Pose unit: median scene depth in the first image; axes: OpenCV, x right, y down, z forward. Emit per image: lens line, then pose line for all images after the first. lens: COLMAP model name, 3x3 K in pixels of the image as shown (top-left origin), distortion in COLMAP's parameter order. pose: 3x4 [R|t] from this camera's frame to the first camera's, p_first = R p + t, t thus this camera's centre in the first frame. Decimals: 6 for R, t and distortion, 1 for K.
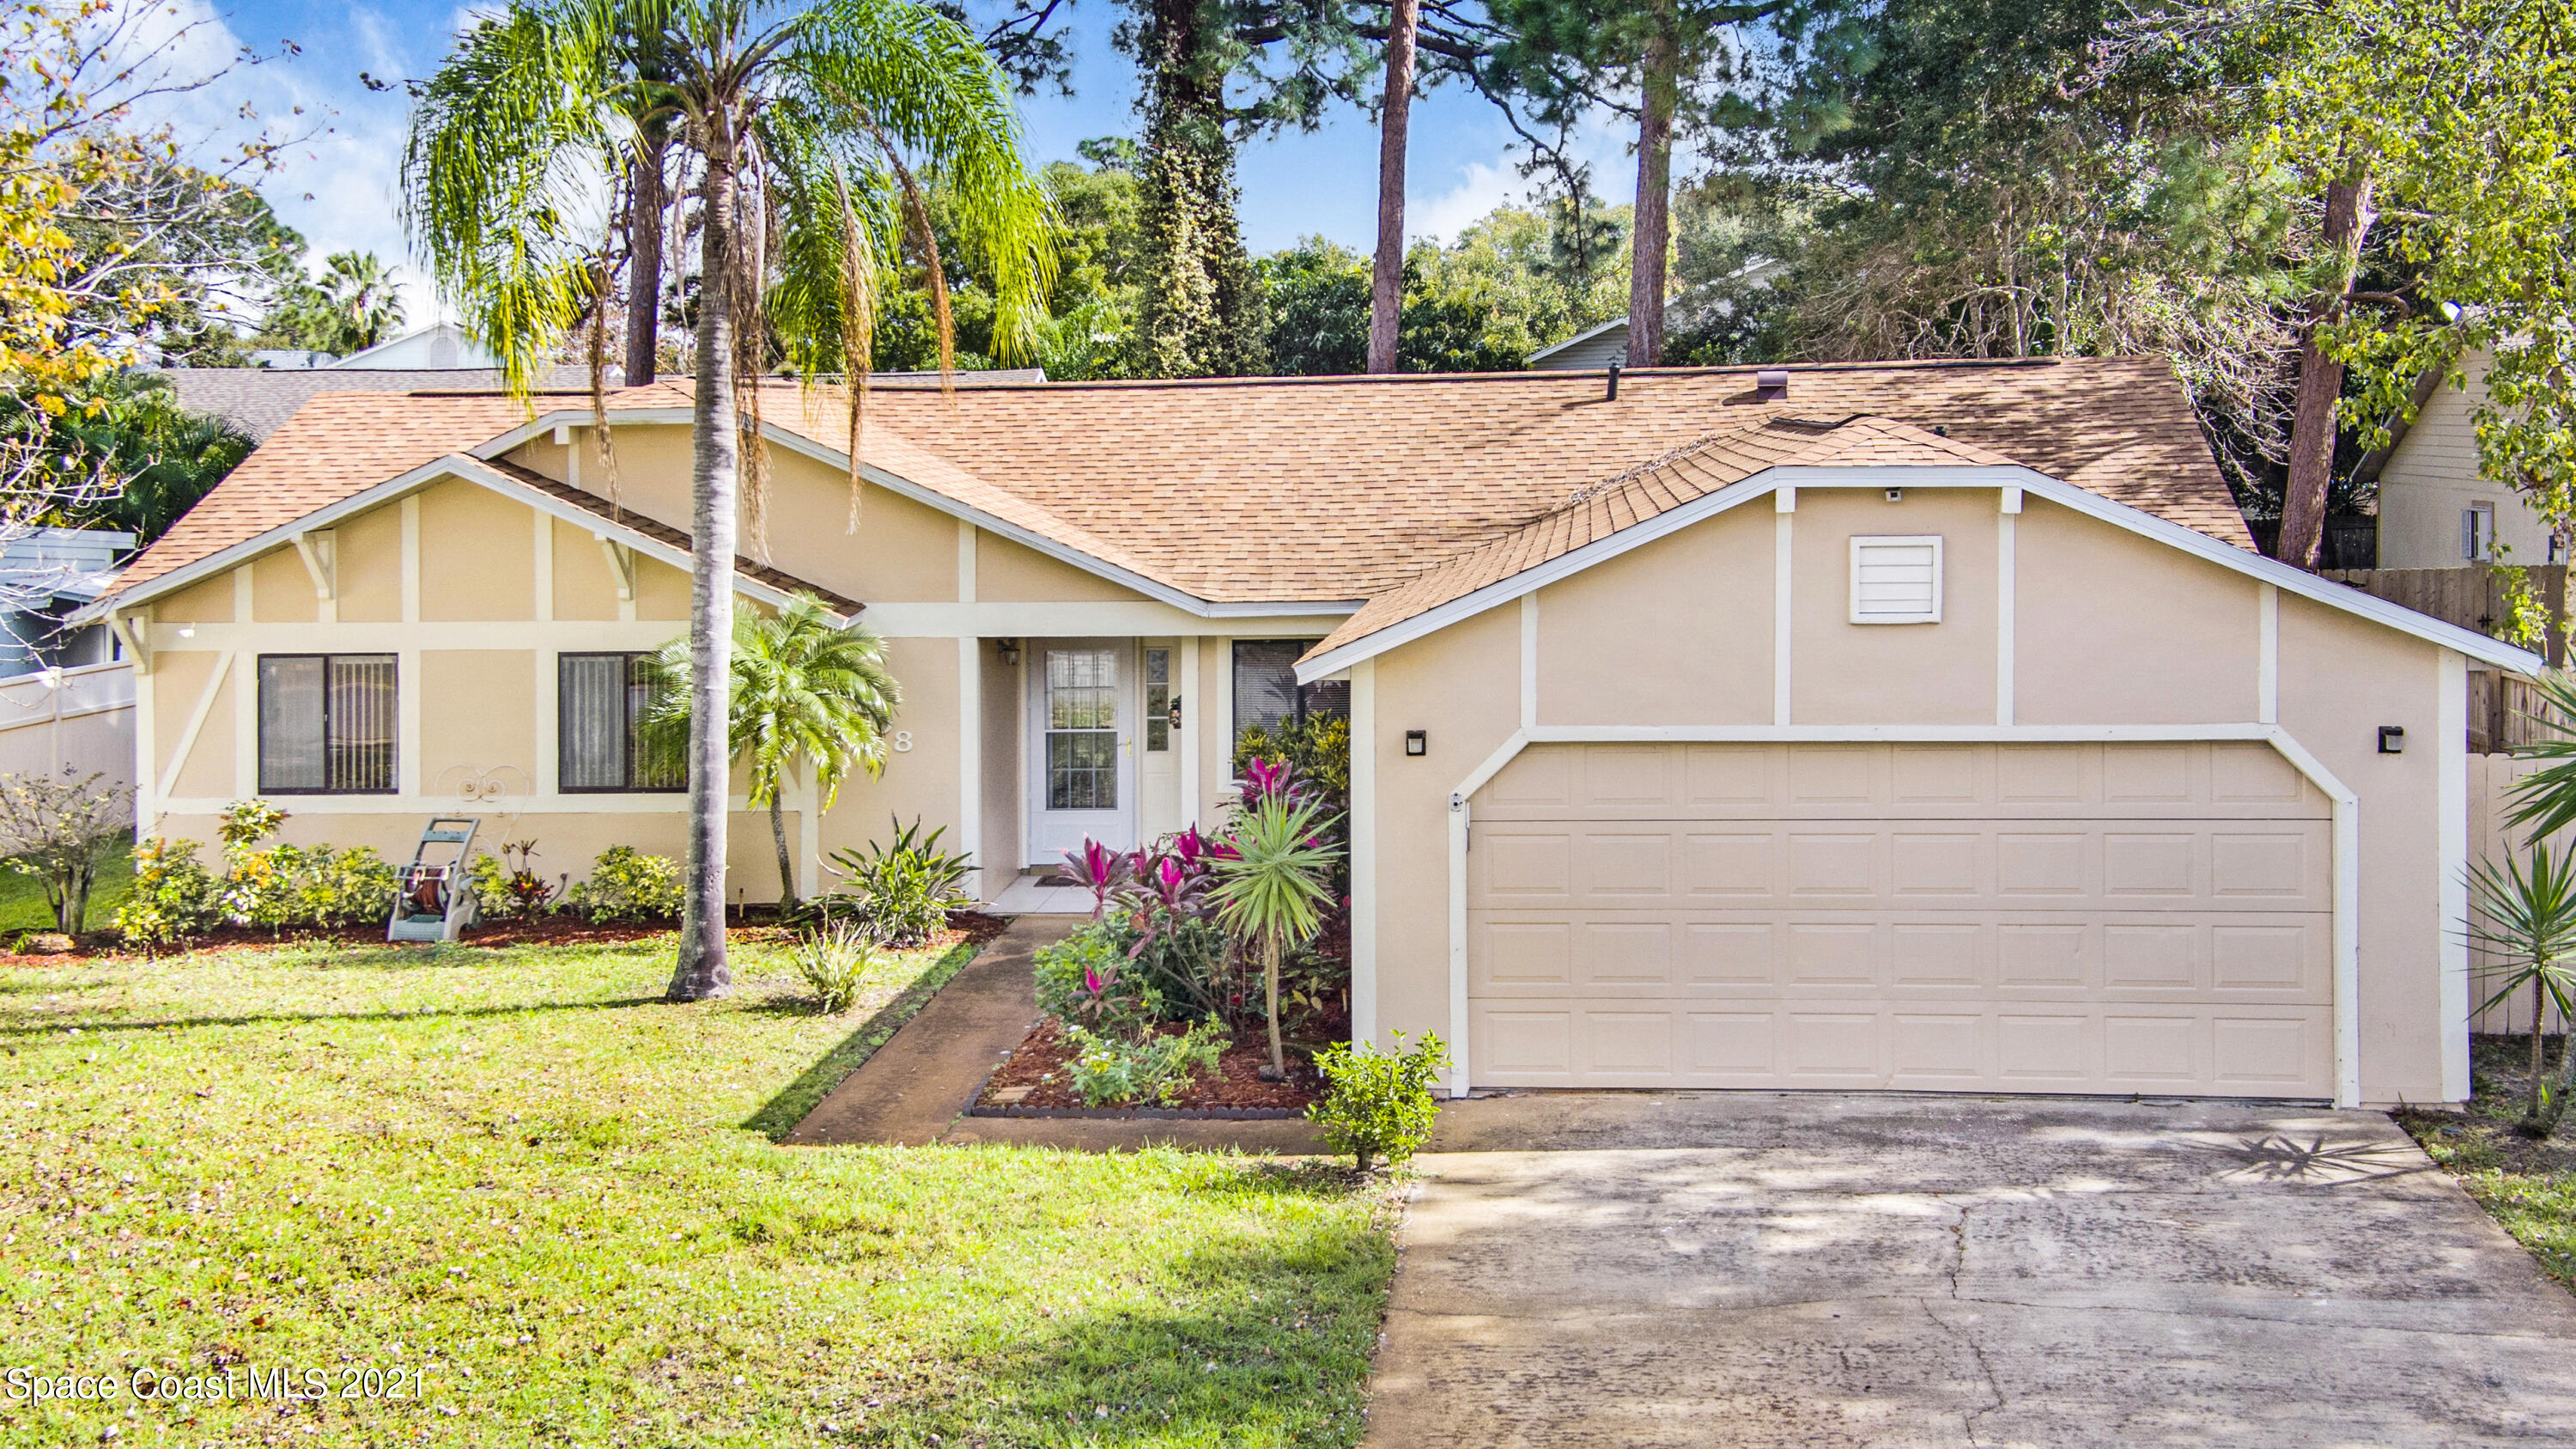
lens RADIAL K [[2898.3, 0, 1267.4], [0, 2898.3, 736.1], [0, 0, 1]] dist [0.194746, 0.000000]
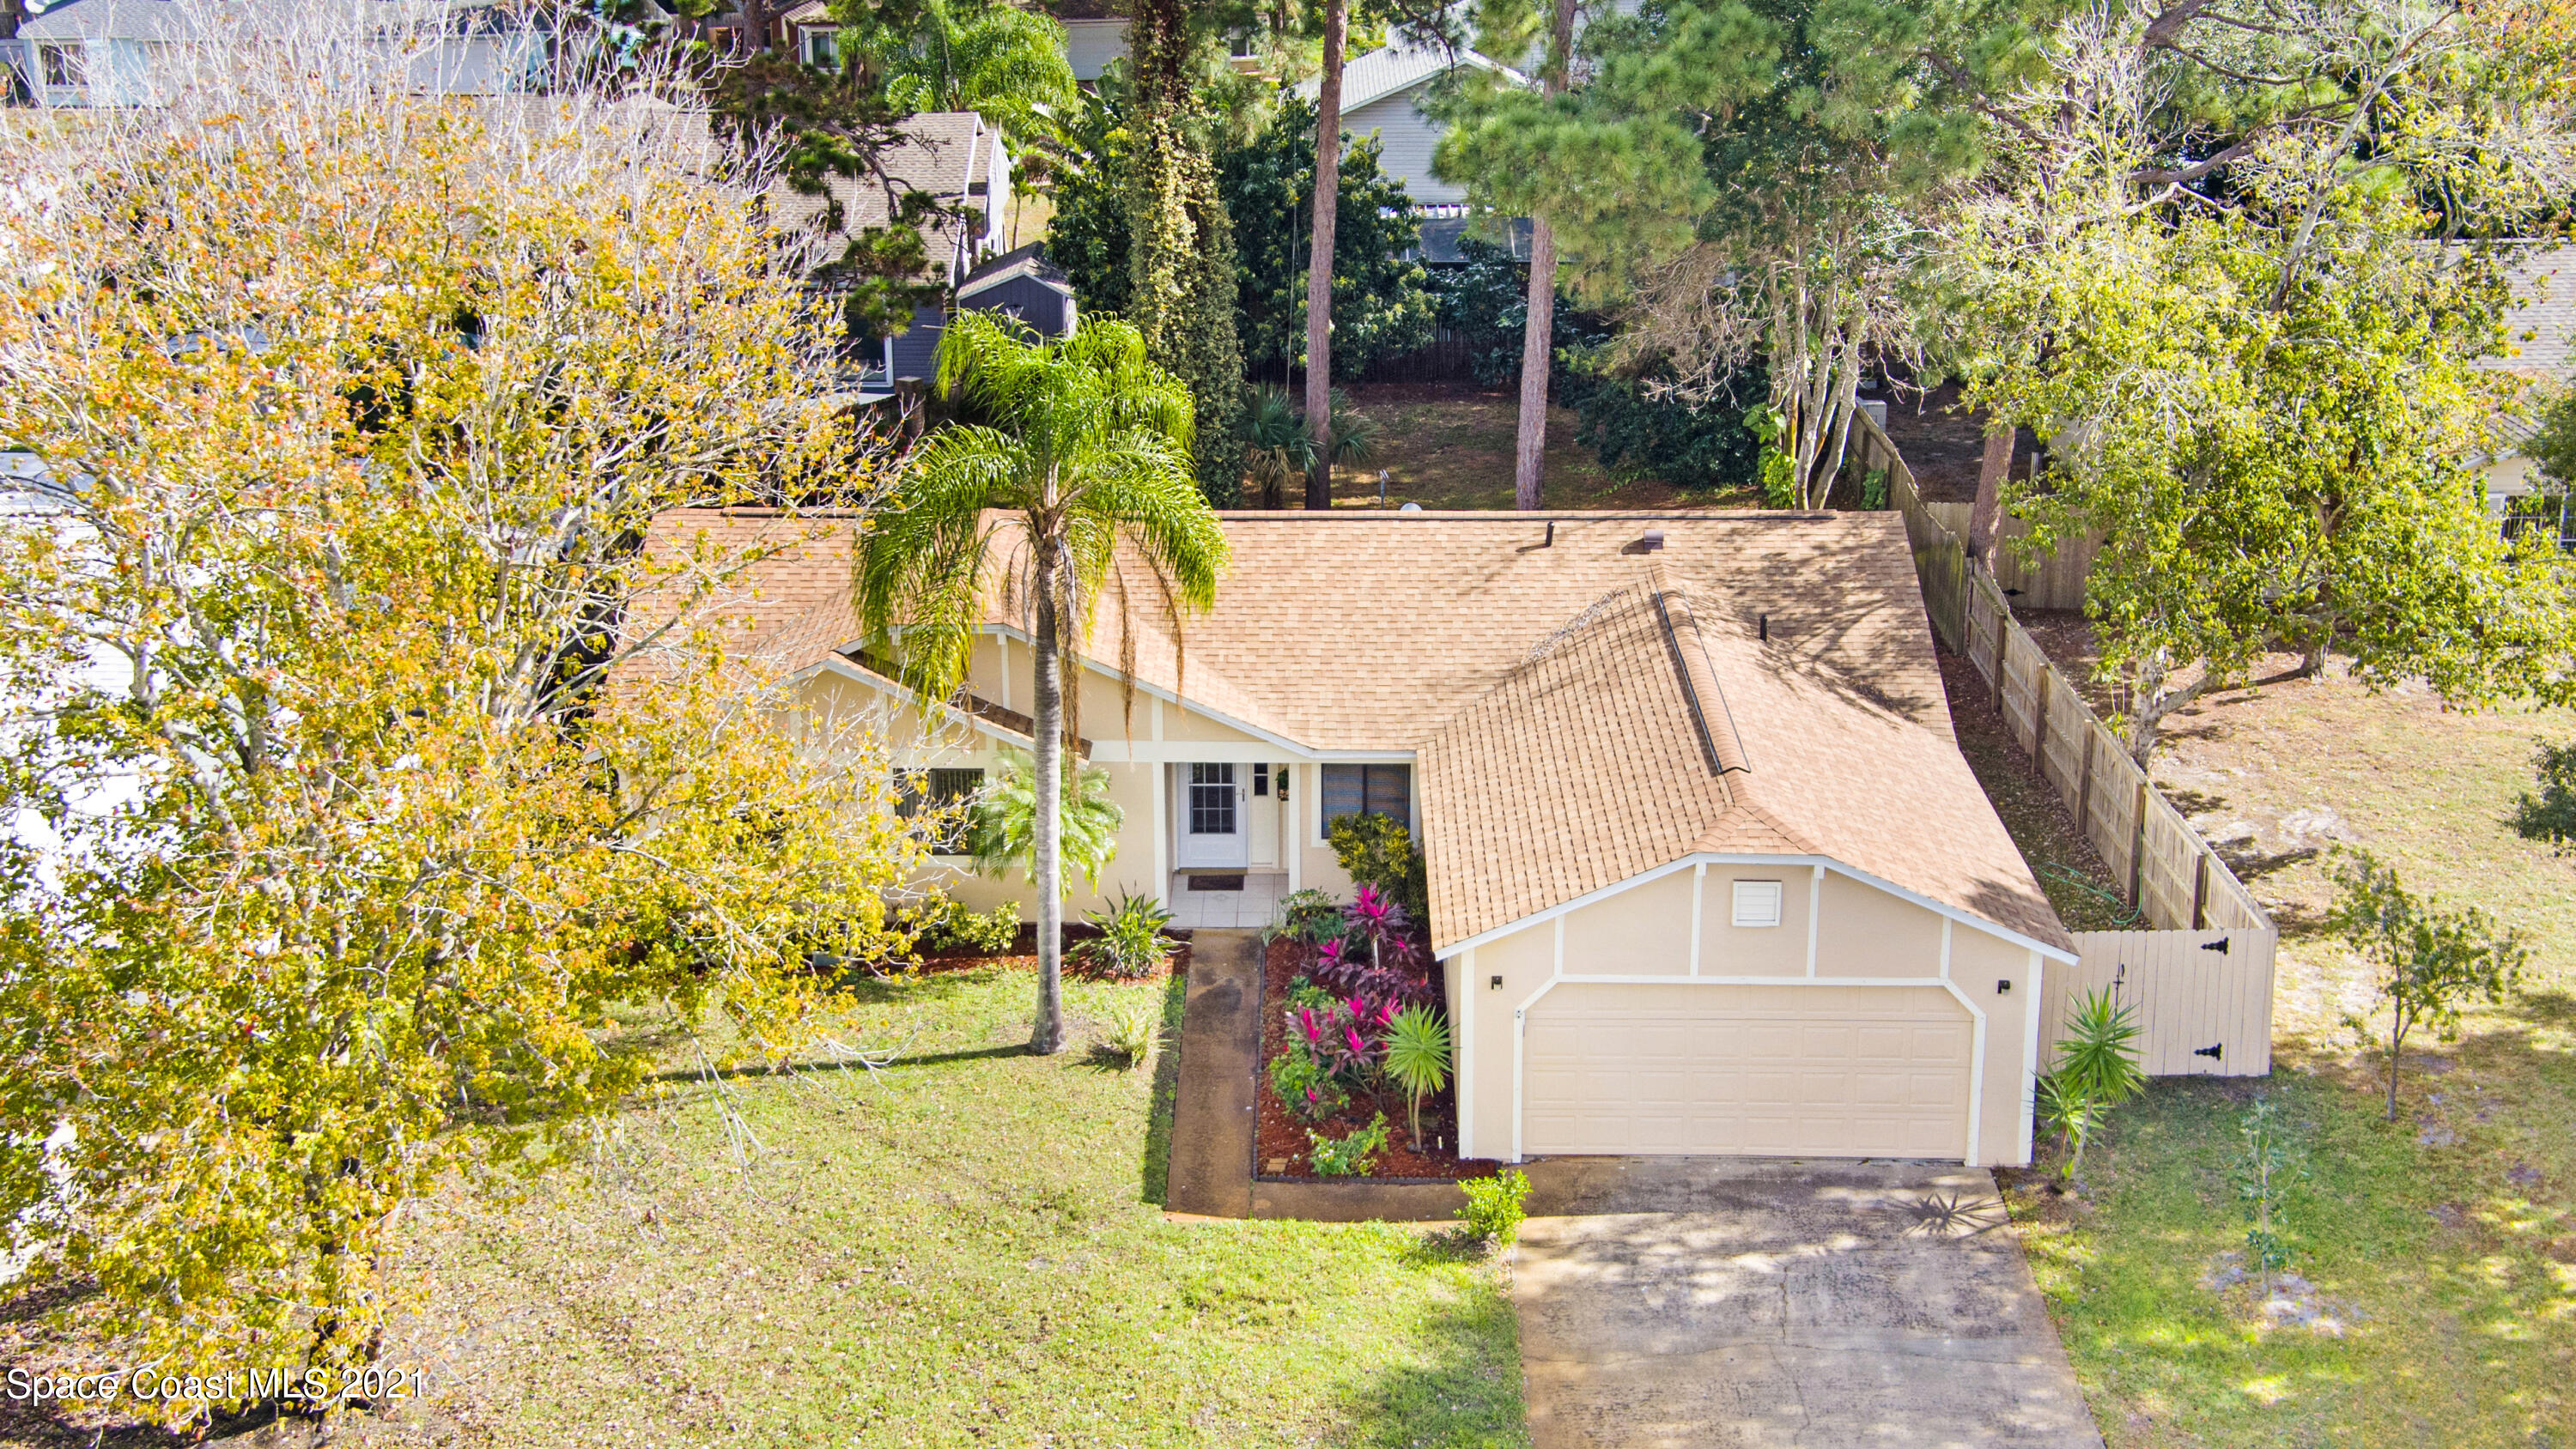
lens RADIAL K [[2897.5, 0, 1282.4], [0, 2897.5, 709.5], [0, 0, 1]] dist [0.194746, 0.000000]
pose [[0.995585, -0.020032, 0.091699, -0.257573], [-0.001250, 0.974044, 0.226357, -0.601356], [-0.093853, -0.225472, 0.969718, -0.758432]]
